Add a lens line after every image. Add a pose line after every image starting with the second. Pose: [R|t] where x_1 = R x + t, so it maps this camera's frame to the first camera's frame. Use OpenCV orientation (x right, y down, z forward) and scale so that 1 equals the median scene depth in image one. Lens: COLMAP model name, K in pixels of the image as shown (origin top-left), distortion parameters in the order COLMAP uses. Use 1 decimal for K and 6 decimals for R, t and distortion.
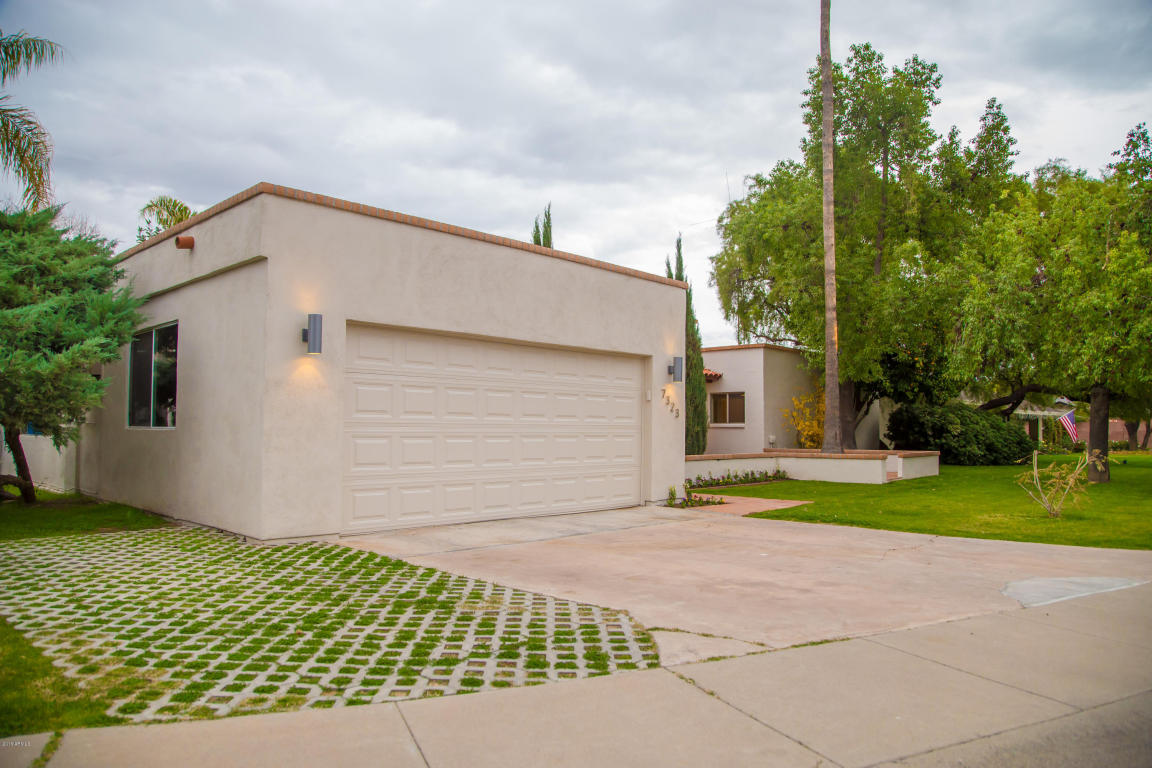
lens RADIAL K [[787.5, 0, 576.0], [0, 787.5, 384.0], [0, 0, 1]] dist [-0.075257, 0.003118]
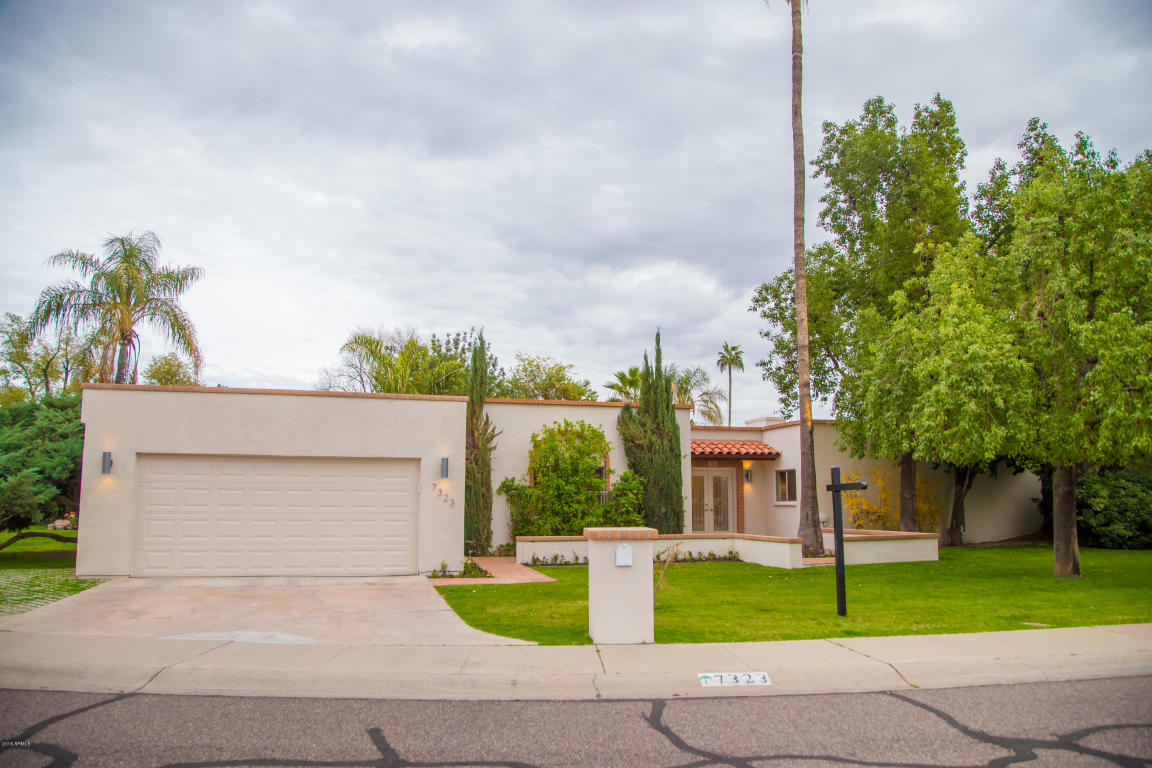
lens RADIAL K [[787.5, 0, 576.0], [0, 787.5, 384.0], [0, 0, 1]] dist [-0.075257, 0.003118]
pose [[0.848803, -0.079957, -0.522629, 0.603915], [0.035291, 0.994862, -0.094887, -0.015437], [0.527530, 0.062096, 0.847264, 0.021362]]
